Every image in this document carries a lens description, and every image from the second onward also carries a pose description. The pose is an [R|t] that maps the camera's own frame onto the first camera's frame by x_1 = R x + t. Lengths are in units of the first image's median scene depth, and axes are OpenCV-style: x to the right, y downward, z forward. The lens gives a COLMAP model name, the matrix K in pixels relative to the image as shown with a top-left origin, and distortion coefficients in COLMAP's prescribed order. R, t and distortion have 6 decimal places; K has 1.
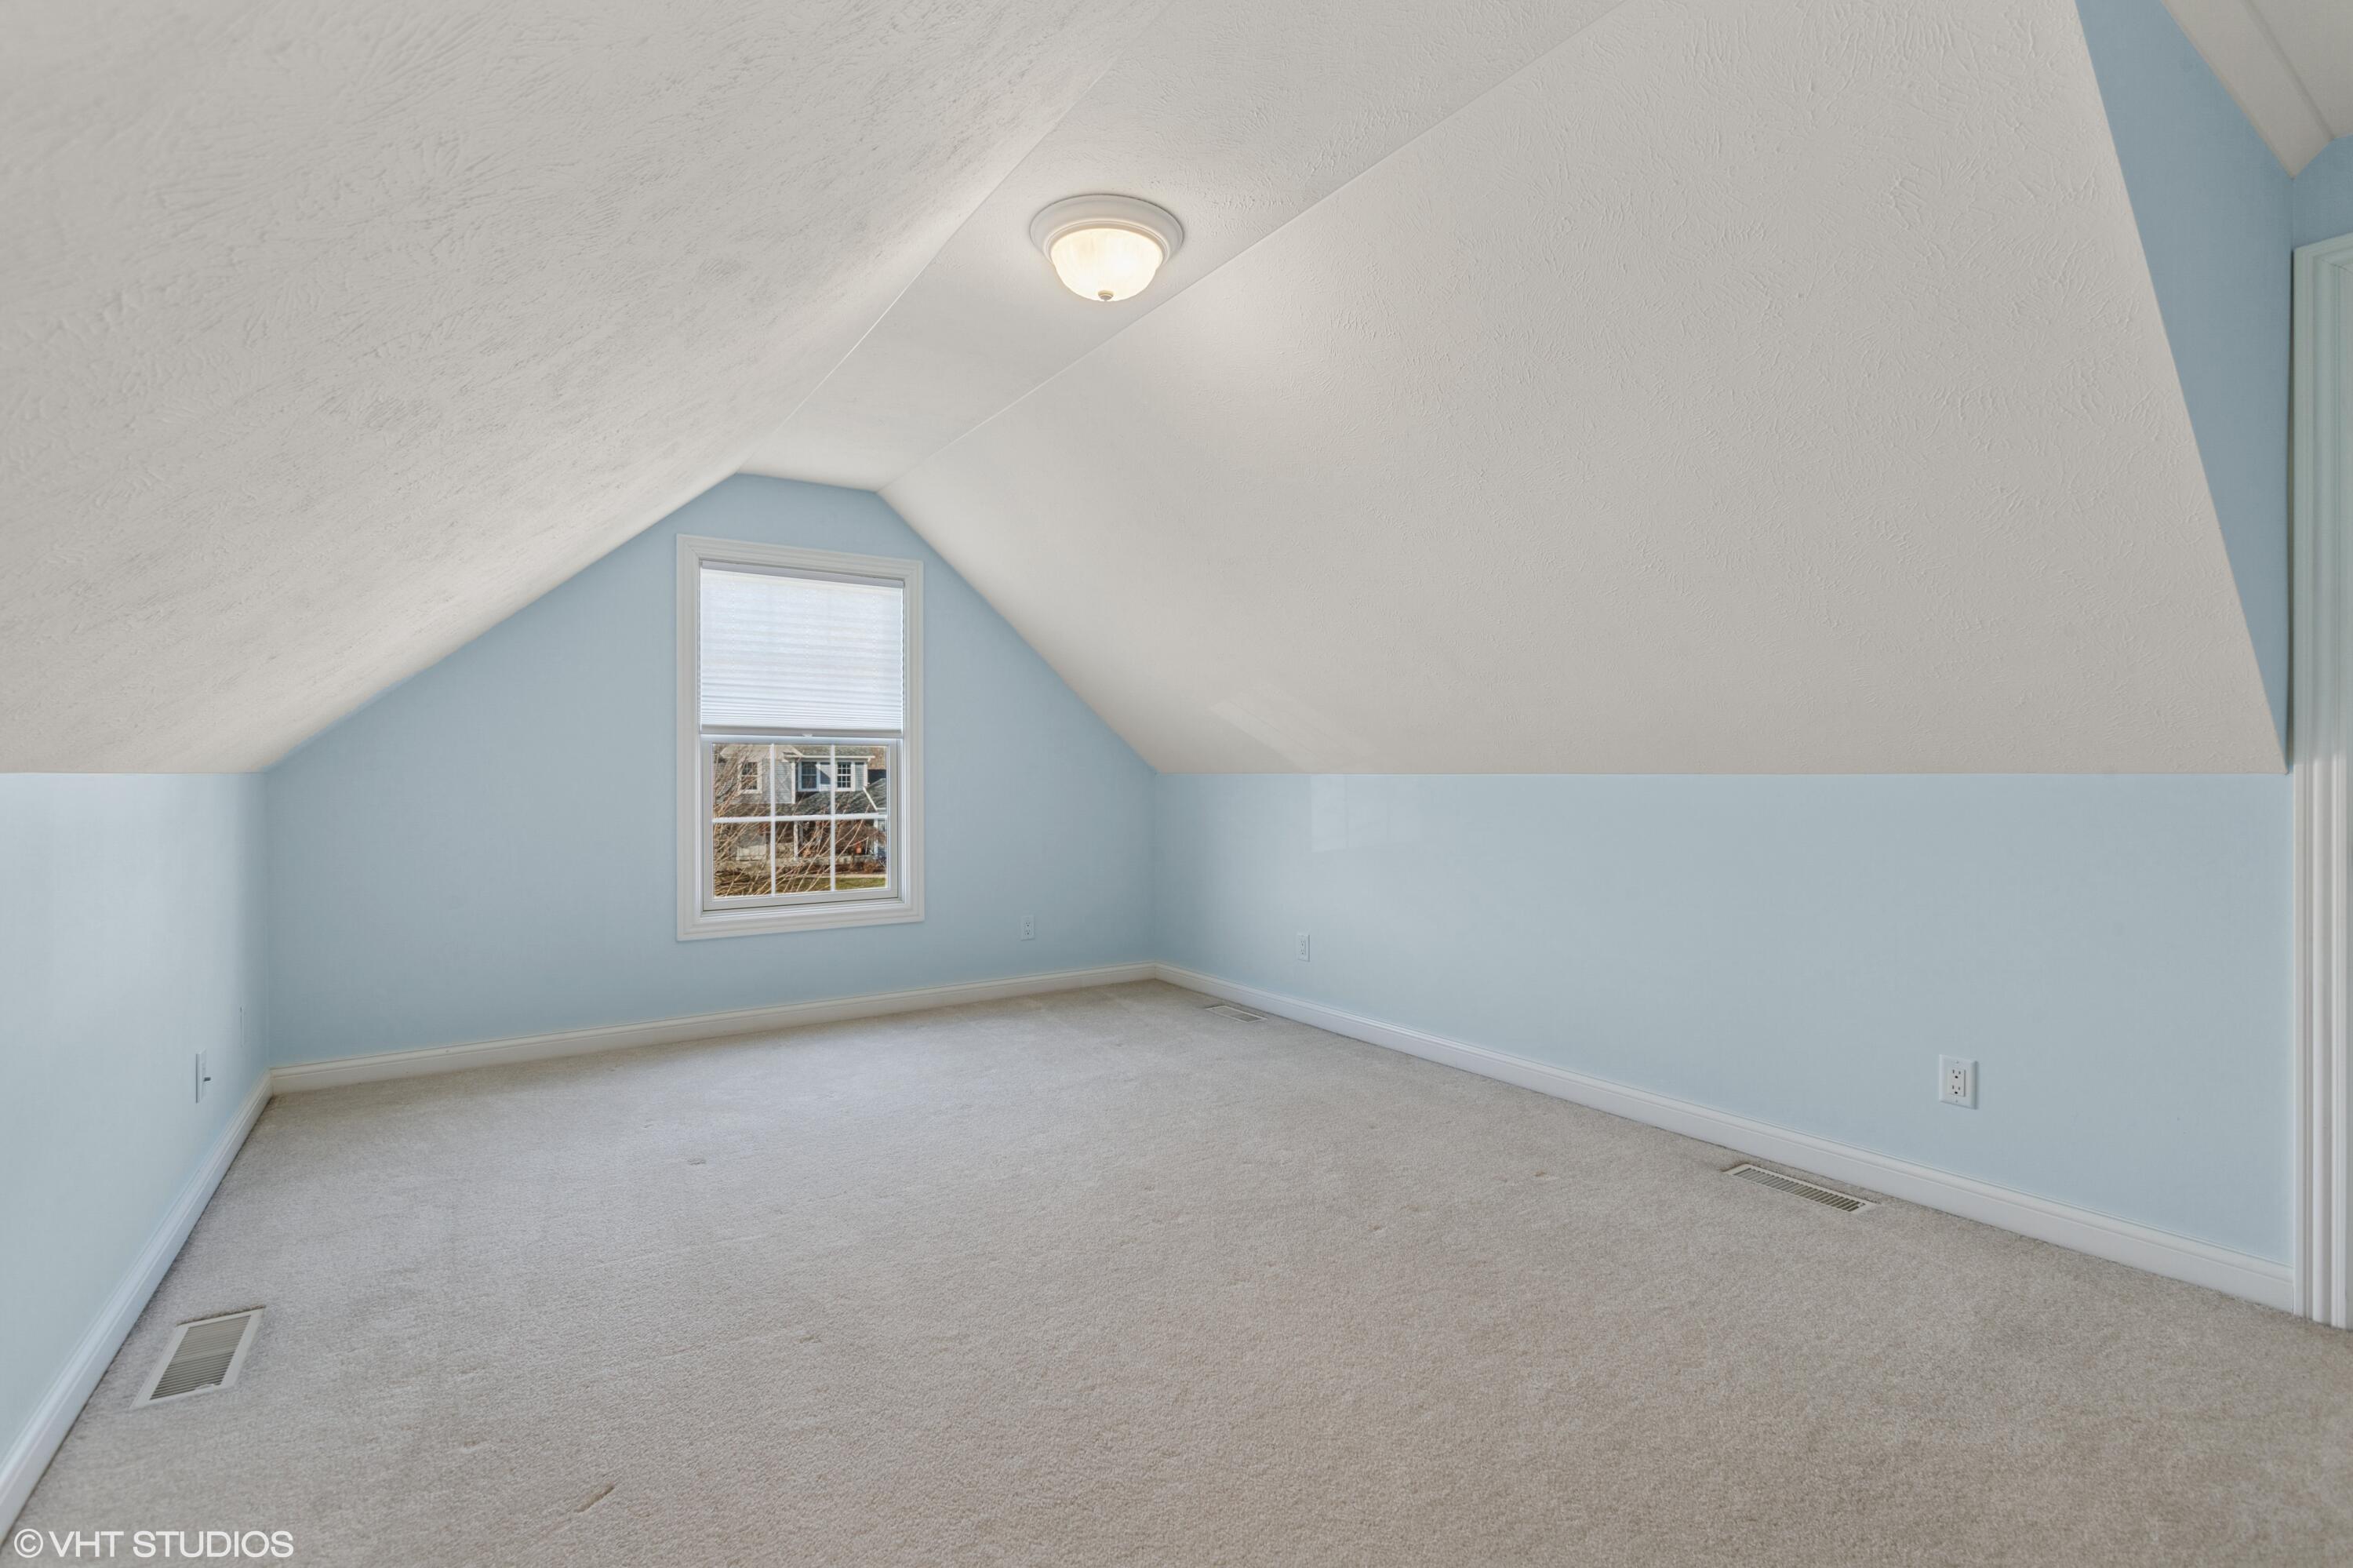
lens RADIAL K [[1066.2, 0, 1176.9], [0, 1066.2, 782.8], [0, 0, 1]] dist [0.000687, -0.000050]
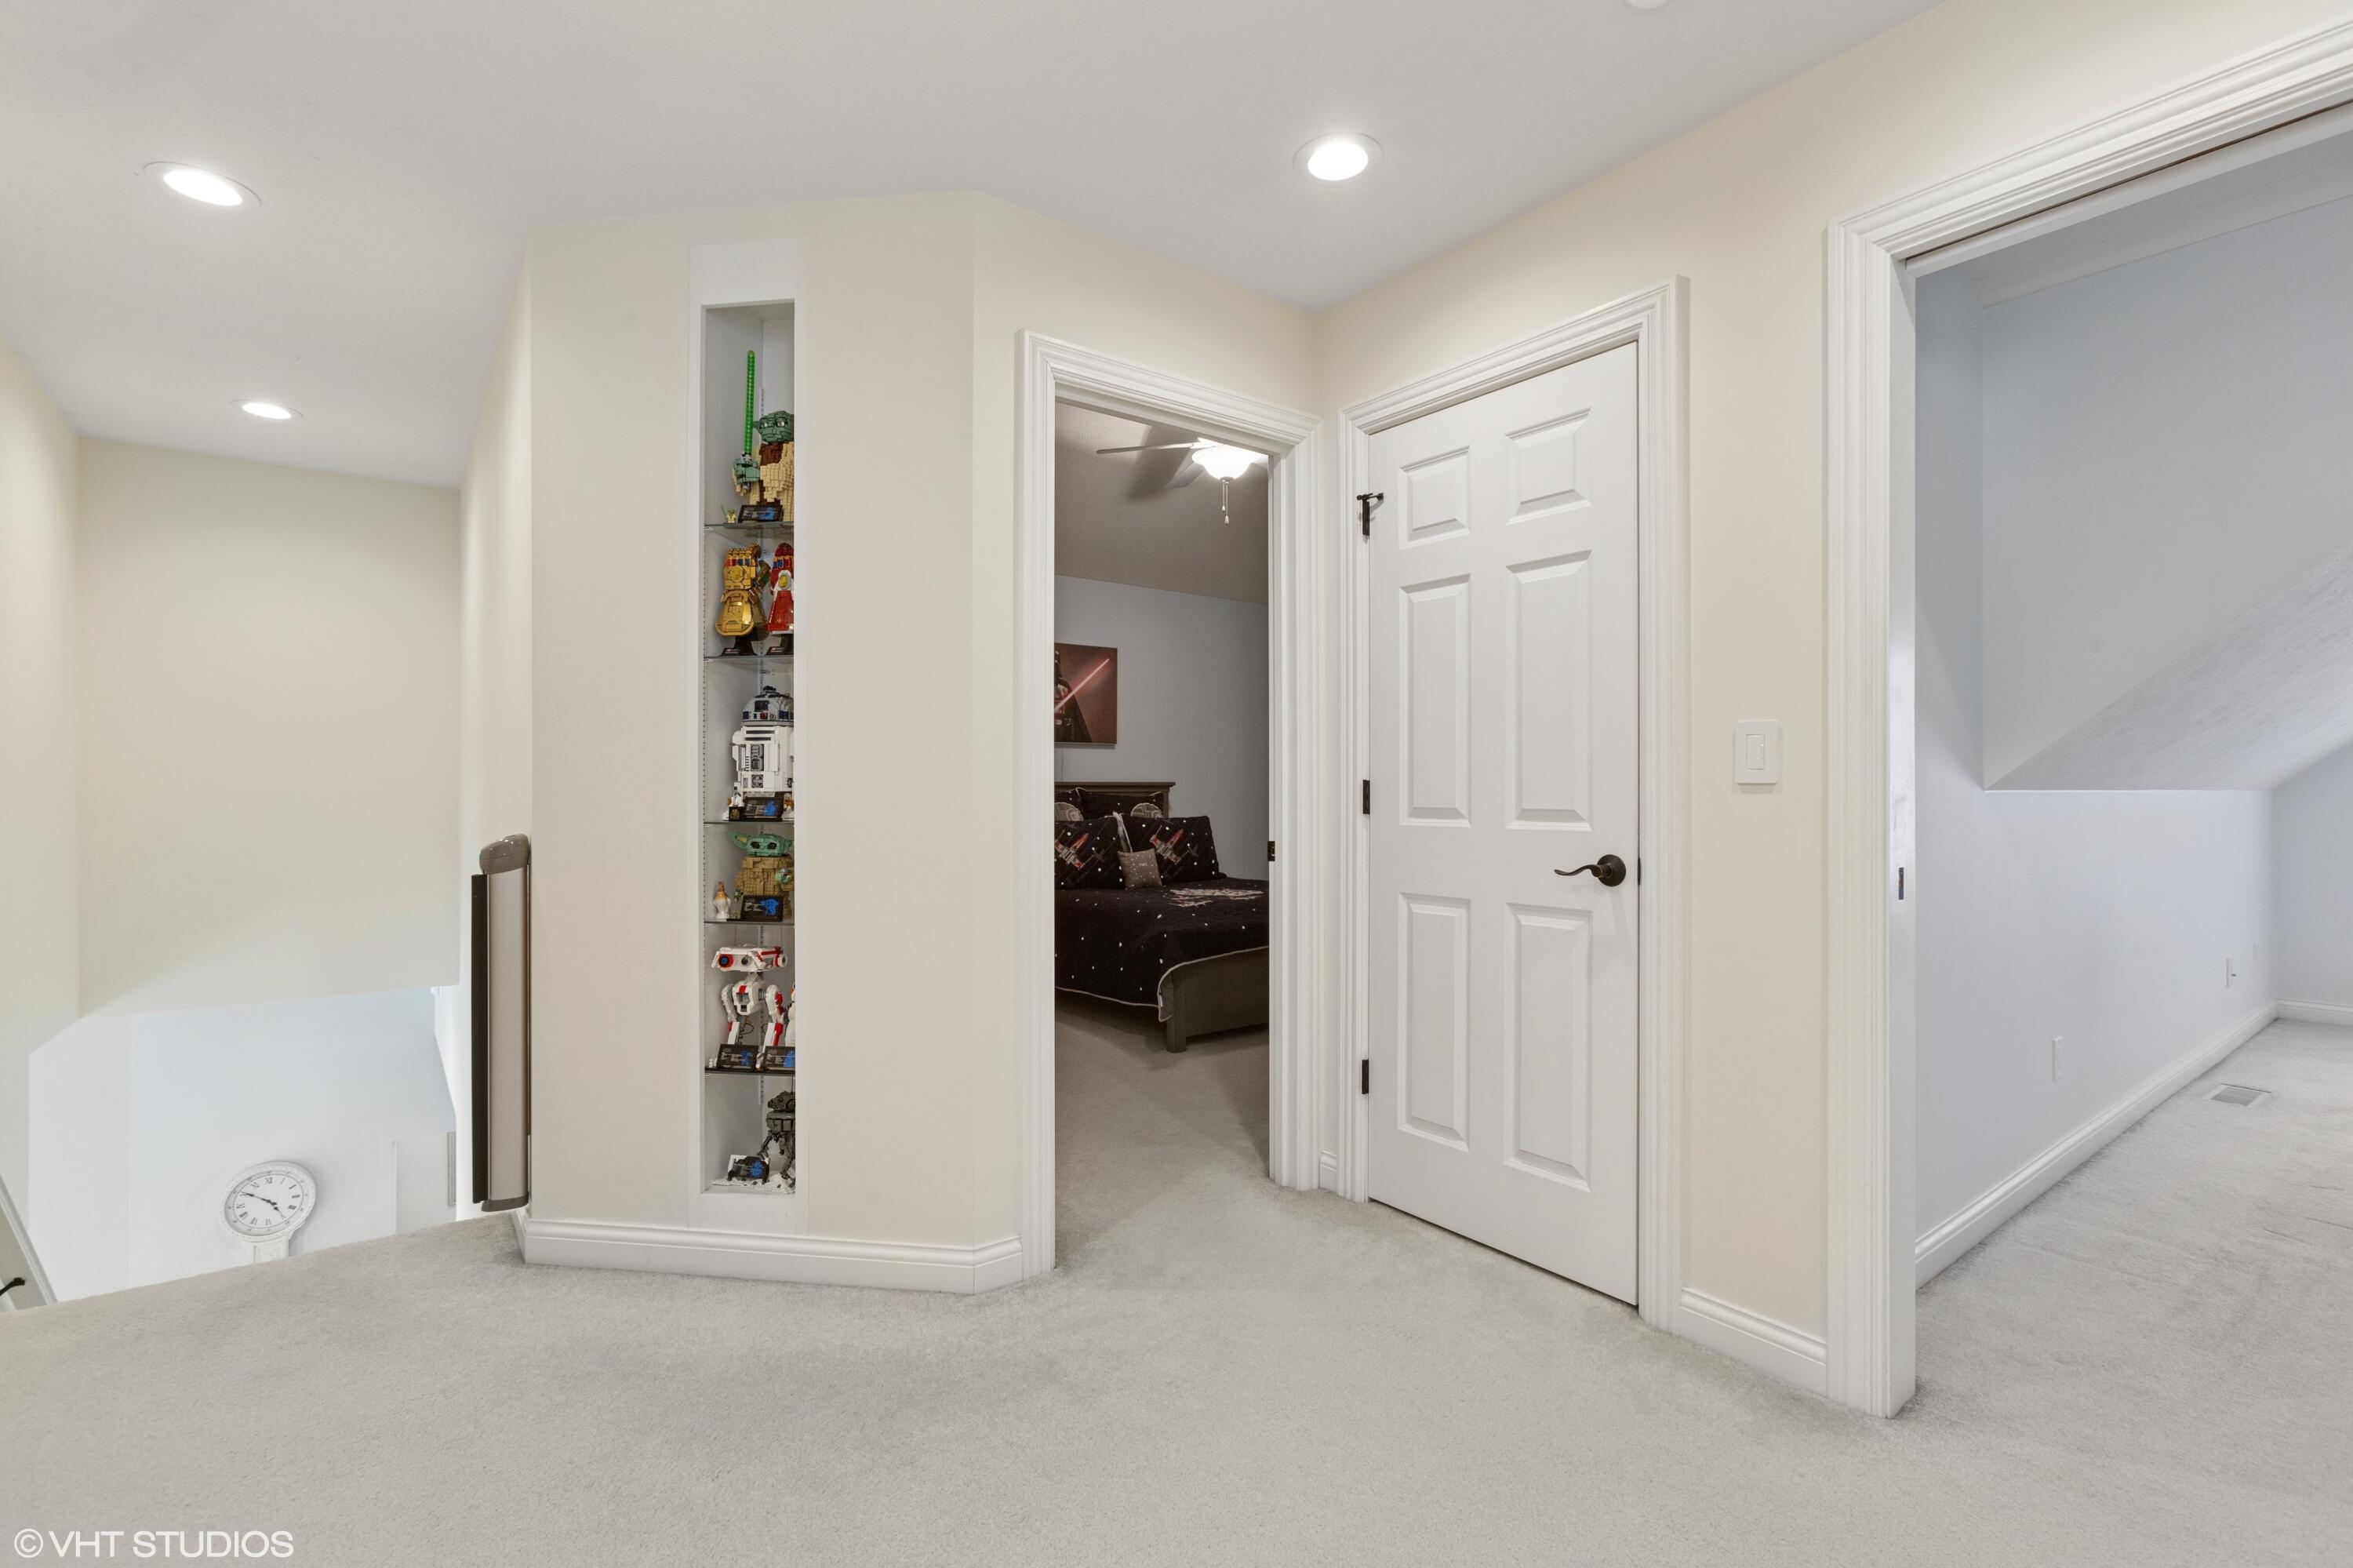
lens RADIAL K [[1066.2, 0, 1177.2], [0, 1066.2, 786.9], [0, 0, 1]] dist [0.000687, -0.000050]
pose [[0.060027, -0.002327, -0.998194, 0.709541], [-0.006872, 0.999973, -0.002745, 0.002756], [0.998173, 0.007024, 0.060009, -0.811205]]
